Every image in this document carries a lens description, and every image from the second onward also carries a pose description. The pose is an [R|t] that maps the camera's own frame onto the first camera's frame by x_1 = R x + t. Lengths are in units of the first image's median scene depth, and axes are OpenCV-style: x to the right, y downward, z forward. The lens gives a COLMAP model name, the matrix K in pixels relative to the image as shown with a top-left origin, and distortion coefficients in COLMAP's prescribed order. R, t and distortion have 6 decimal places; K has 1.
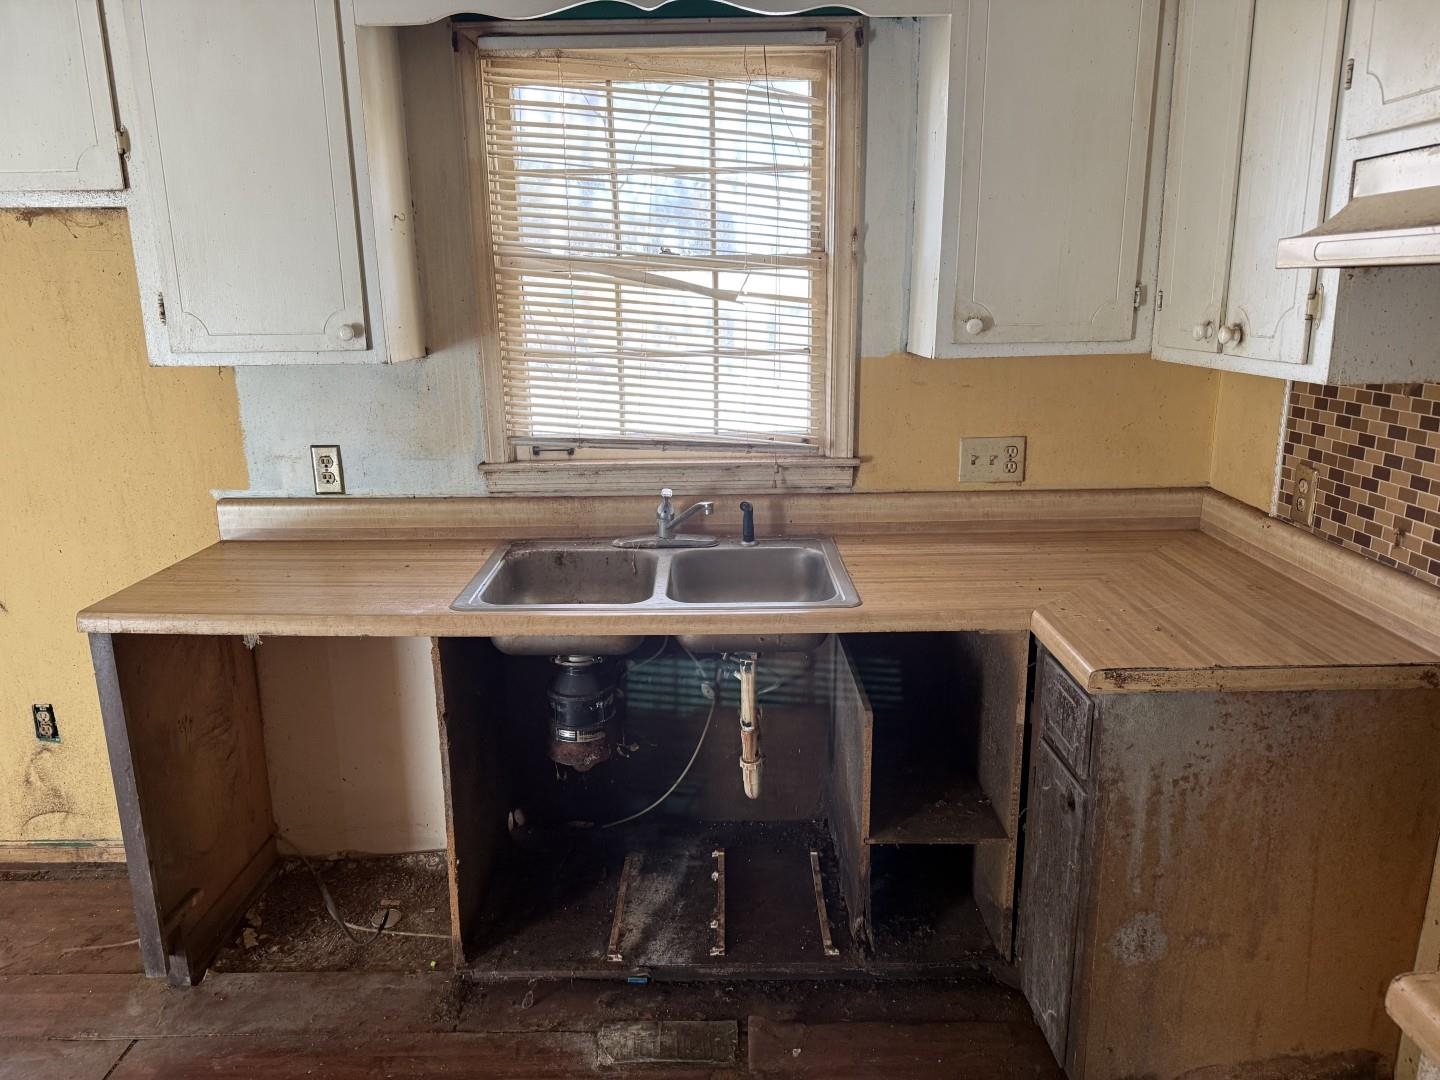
lens RADIAL K [[1006.1, 0, 712.3], [0, 1006.1, 542.3], [0, 0, 1]] dist [0.058773, -0.068992]
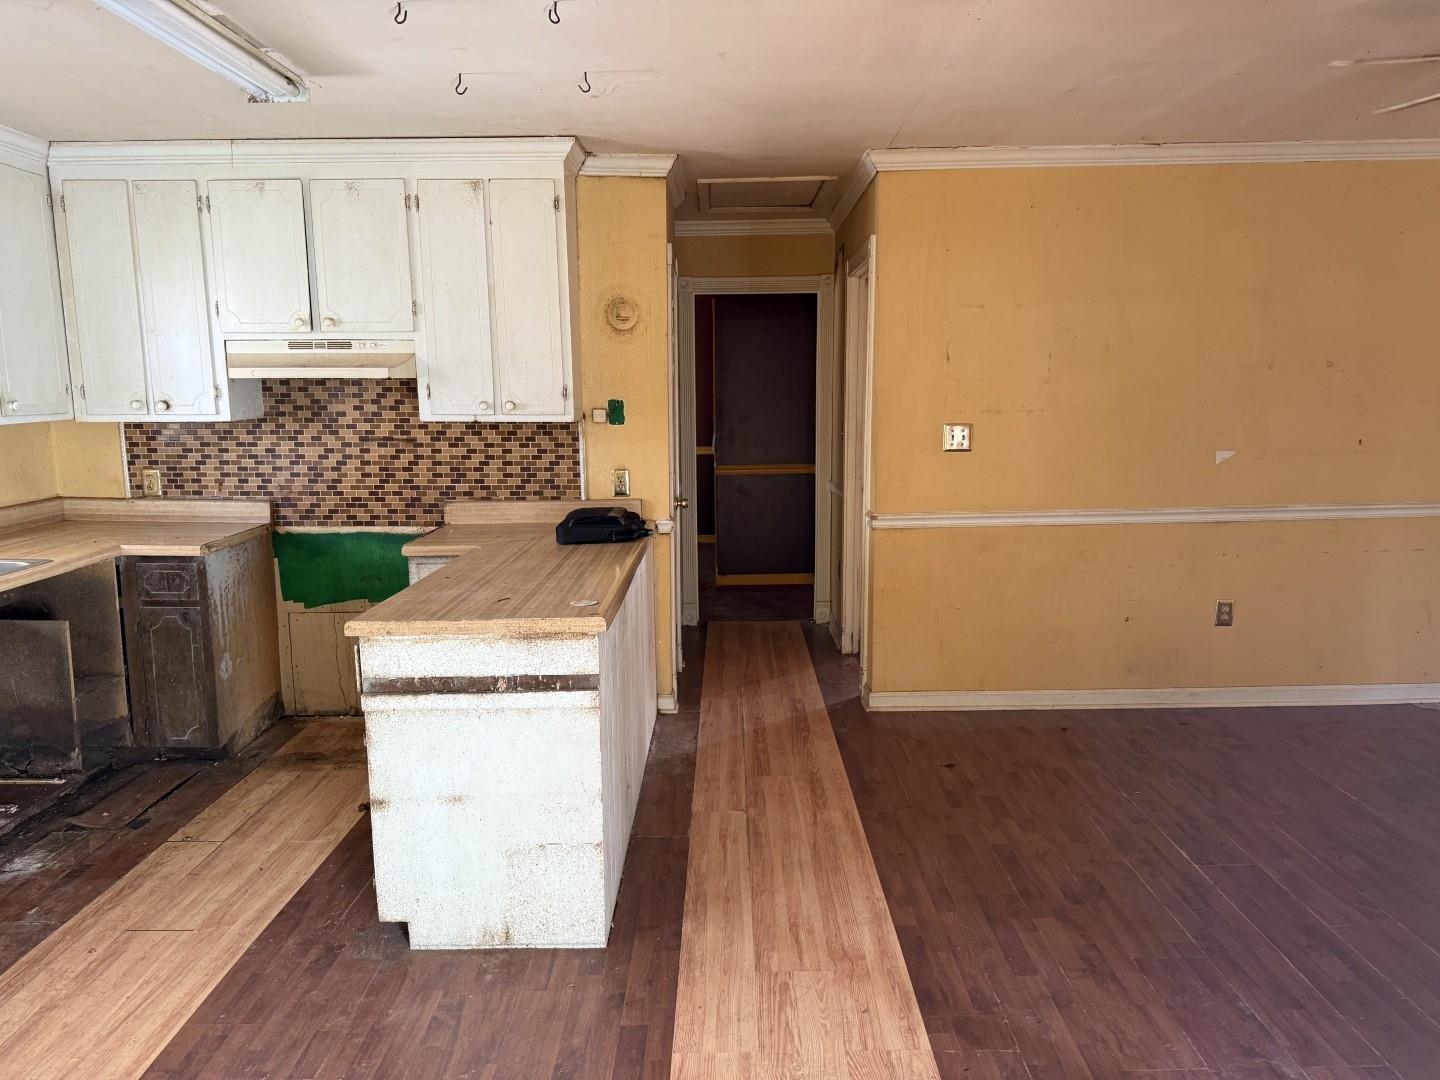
lens RADIAL K [[1006.1, 0, 717.1], [0, 1006.1, 541.5], [0, 0, 1]] dist [0.058773, -0.068992]
pose [[0.010743, -0.147616, 0.988986, -1.330323], [0.242037, 0.960017, 0.140663, 0.051600], [-0.970208, 0.237860, 0.046042, -0.181731]]
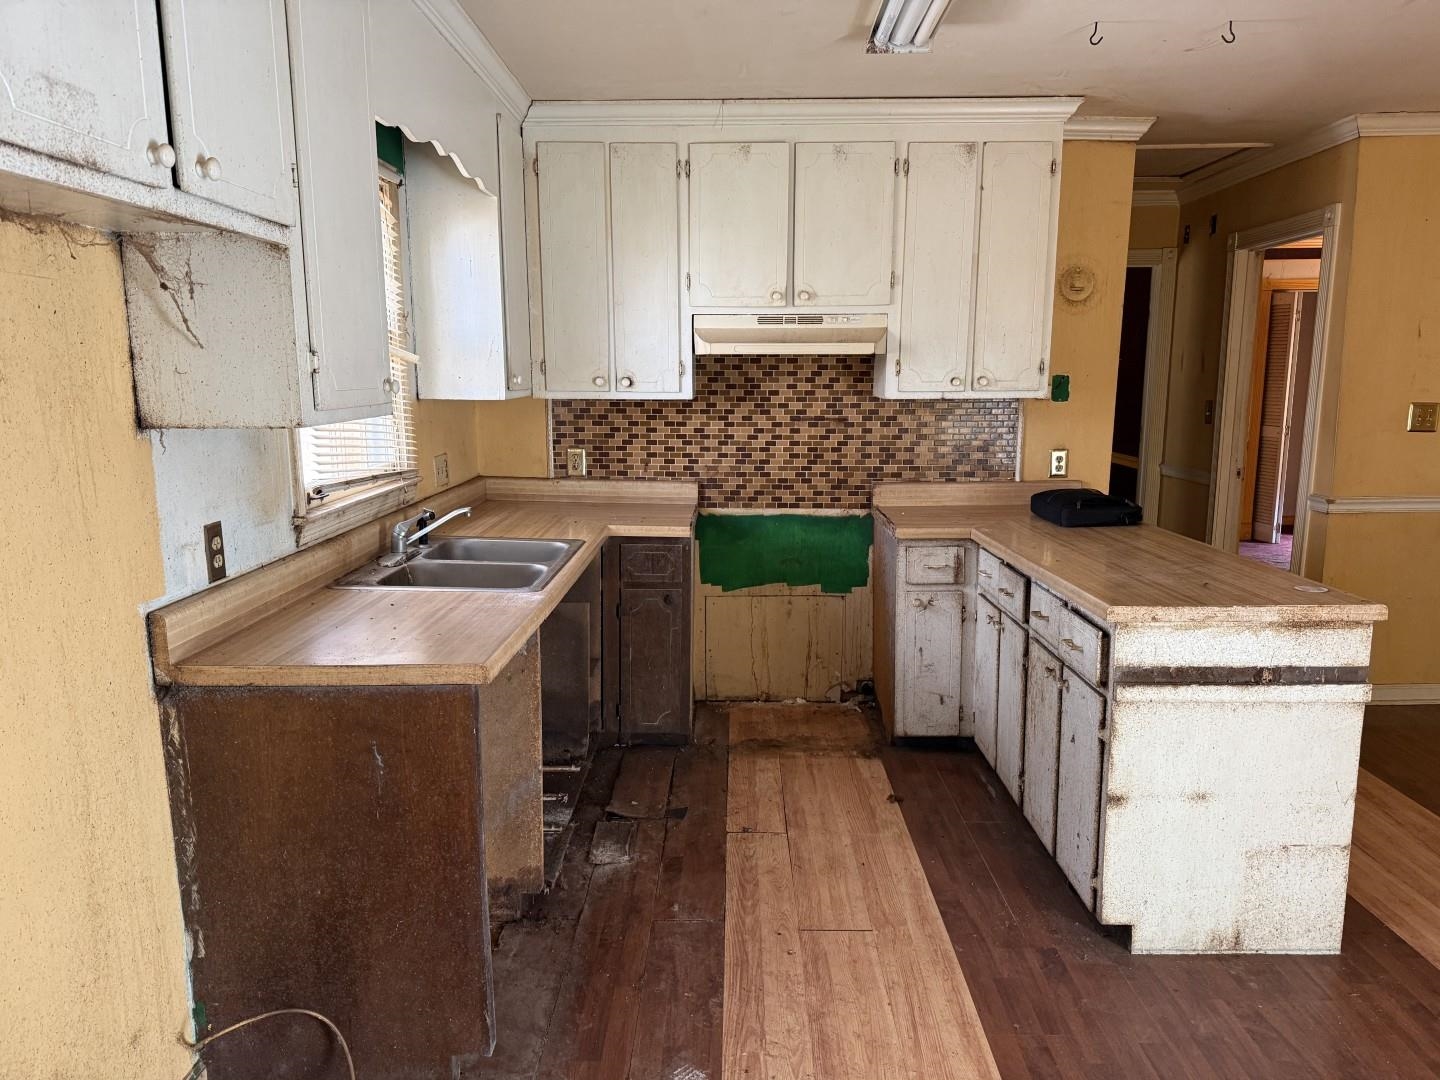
lens RADIAL K [[1006.1, 0, 721.4], [0, 1006.1, 548.8], [0, 0, 1]] dist [0.058773, -0.068992]
pose [[0.016899, -0.165848, 0.986007, -1.272799], [0.236952, 0.958719, 0.157197, -0.112933], [-0.971374, 0.230980, 0.055499, 0.565808]]
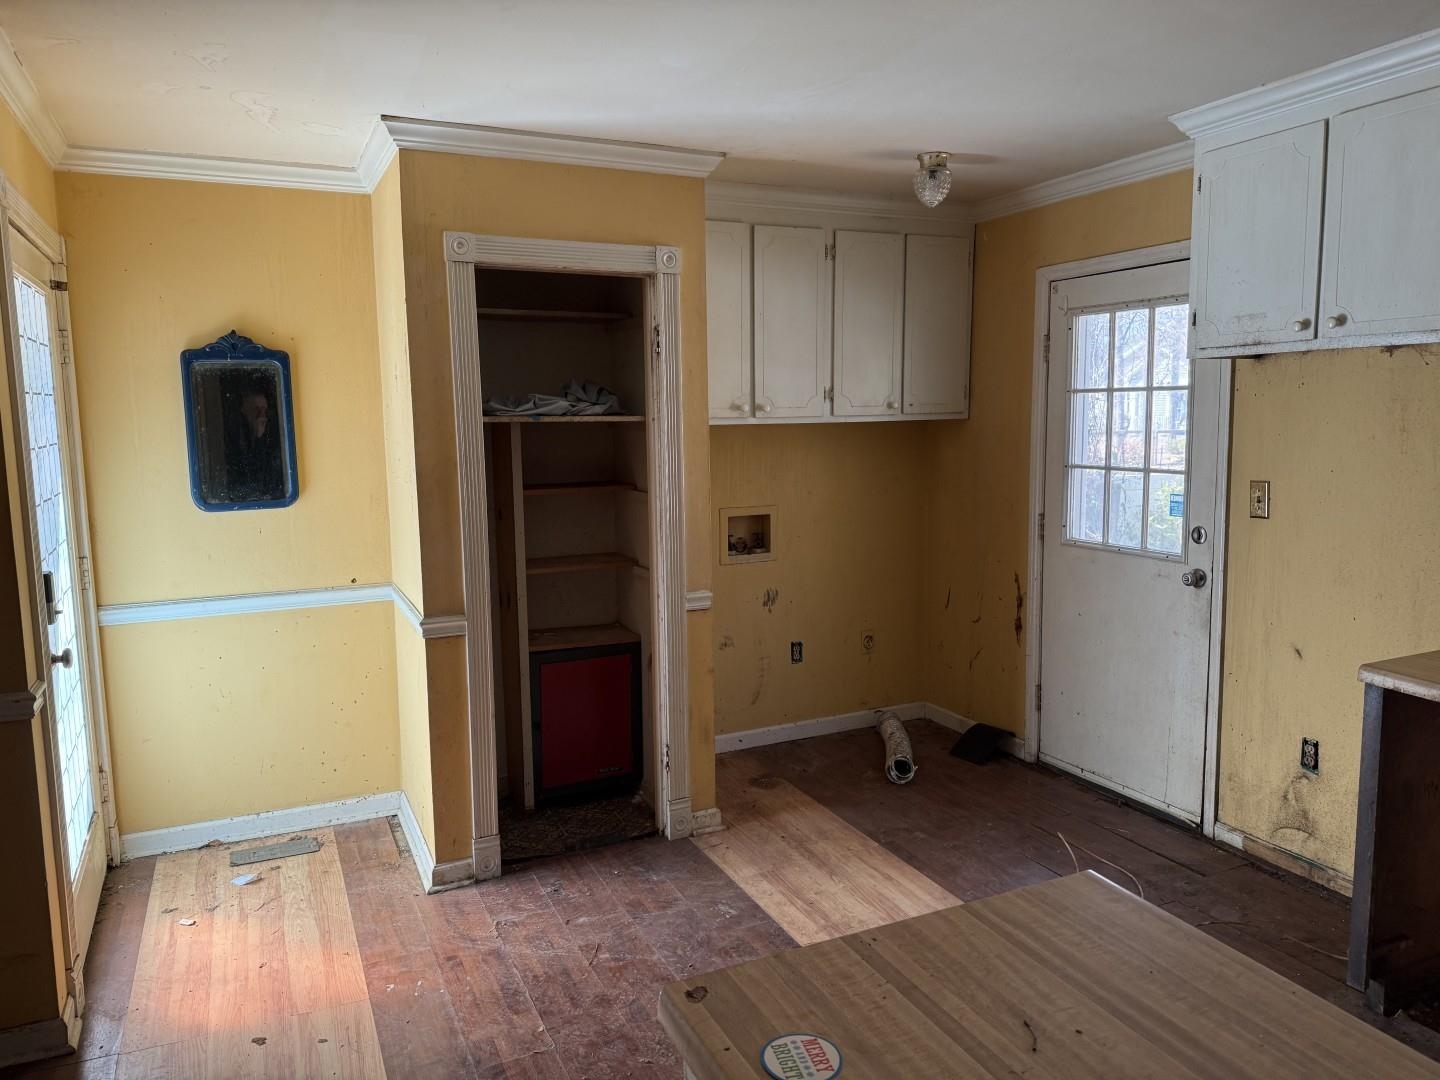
lens RADIAL K [[1006.1, 0, 723.2], [0, 1006.1, 541.9], [0, 0, 1]] dist [0.058773, -0.068992]
pose [[0.423336, 0.121601, -0.897775, 0.120802], [-0.198887, 0.979252, 0.038854, 0.022582], [0.883873, 0.162107, 0.438737, -0.214495]]
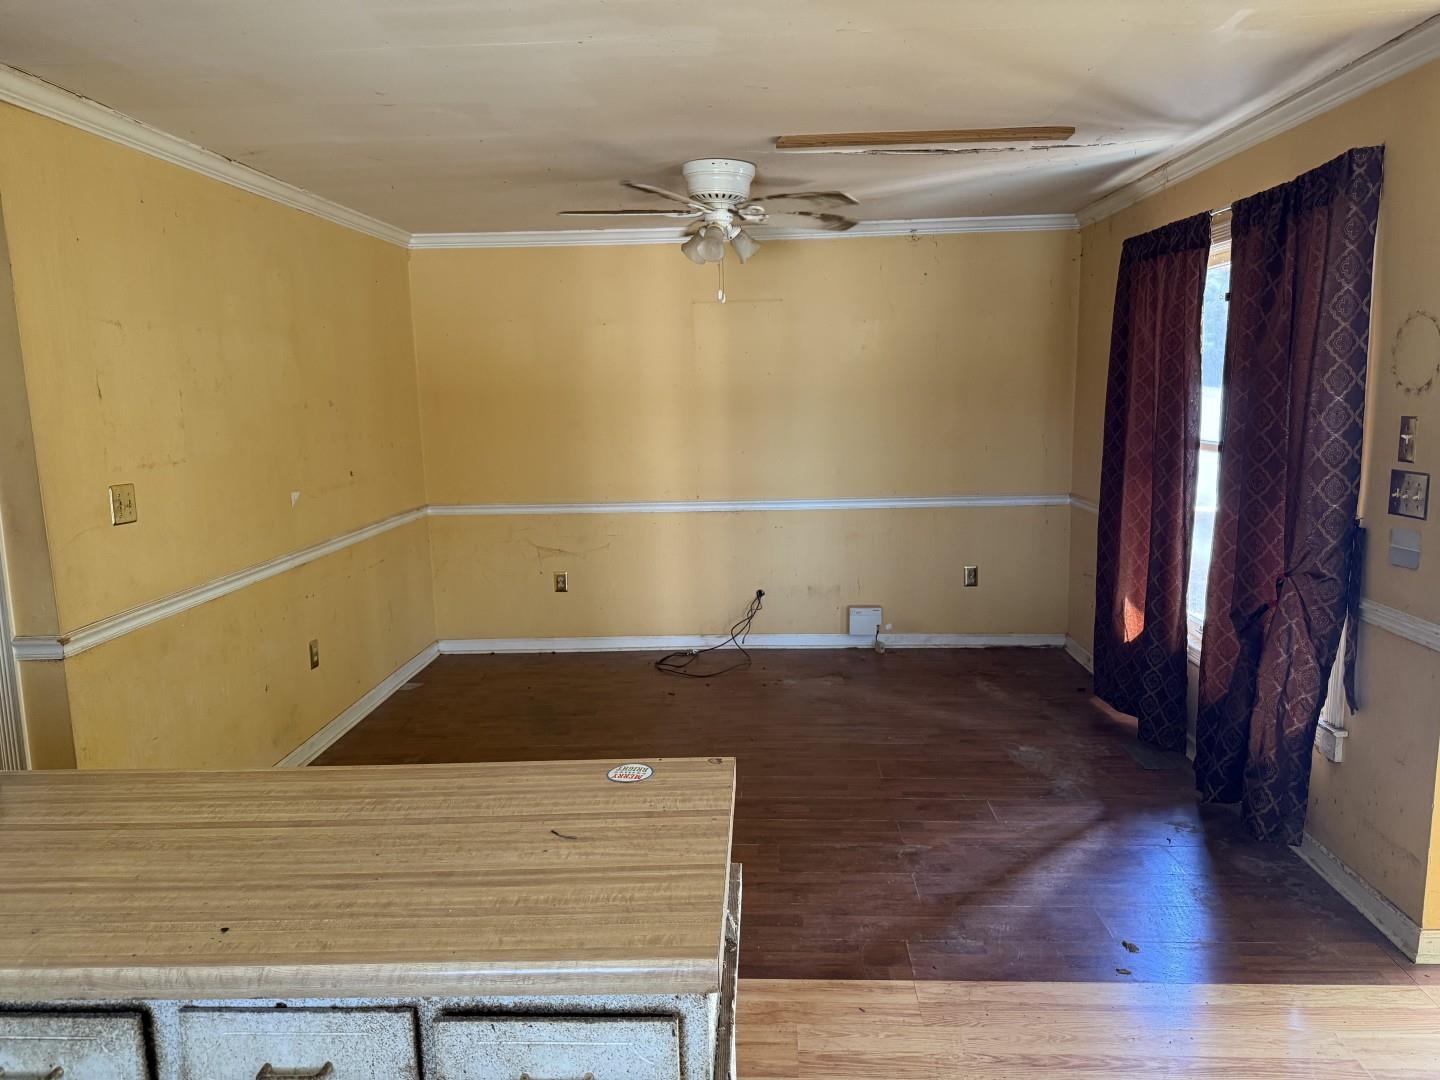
lens RADIAL K [[1006.1, 0, 725.1], [0, 1006.1, 542.8], [0, 0, 1]] dist [0.058773, -0.068992]
pose [[-0.998072, 0.022114, 0.057998, -0.331346], [0.042116, 0.927658, 0.371049, -0.177027], [-0.045597, 0.372776, -0.926800, 0.640445]]
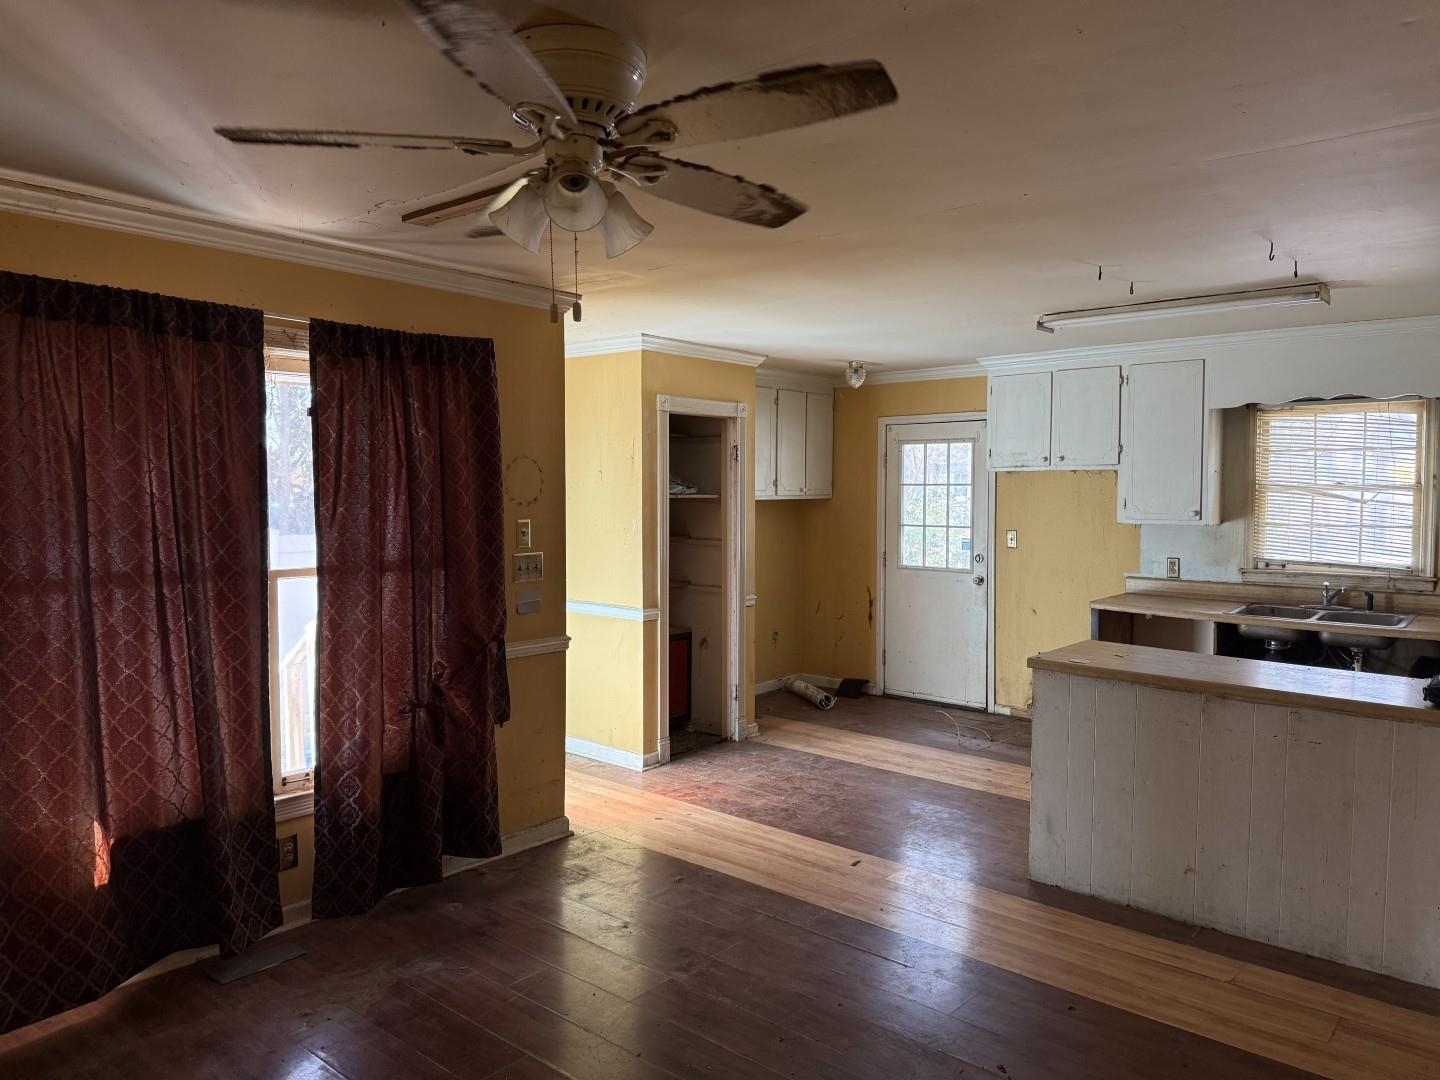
lens RADIAL K [[1006.1, 0, 719.0], [0, 1006.1, 539.6], [0, 0, 1]] dist [0.058773, -0.068992]
pose [[0.754512, 0.047414, -0.654571, 0.418427], [-0.159329, 0.980782, -0.112613, 0.329185], [0.636652, 0.189261, 0.747566, -1.627041]]
